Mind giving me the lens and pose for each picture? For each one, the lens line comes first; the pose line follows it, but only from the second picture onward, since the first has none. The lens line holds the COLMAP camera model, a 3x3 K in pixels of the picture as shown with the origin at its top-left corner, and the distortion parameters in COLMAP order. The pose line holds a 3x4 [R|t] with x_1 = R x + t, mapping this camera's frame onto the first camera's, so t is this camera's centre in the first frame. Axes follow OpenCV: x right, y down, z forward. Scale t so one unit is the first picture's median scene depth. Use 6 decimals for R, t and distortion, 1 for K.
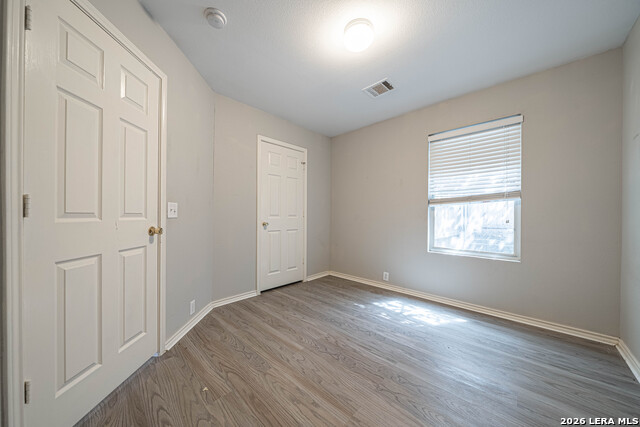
lens RADIAL K [[222.1, 0, 307.4], [0, 222.1, 214.3], [0, 0, 1]] dist [-0.007447, -0.000181]
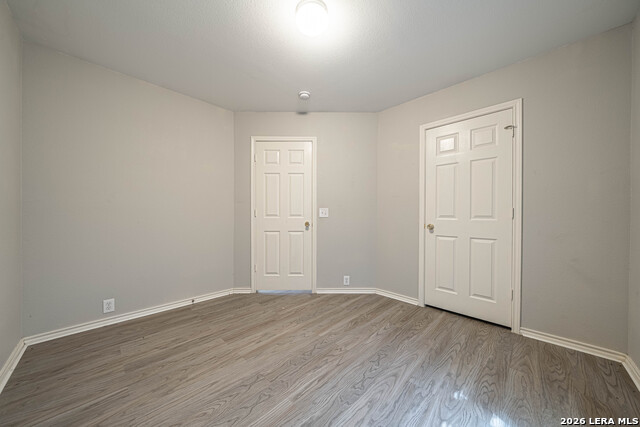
lens RADIAL K [[222.1, 0, 325.9], [0, 222.1, 215.1], [0, 0, 1]] dist [-0.007447, -0.000181]
pose [[0.025847, -0.004795, -0.999654, 0.794372], [-0.000877, 0.999988, -0.004819, 0.005459], [0.999666, 0.001001, 0.025842, 0.726775]]
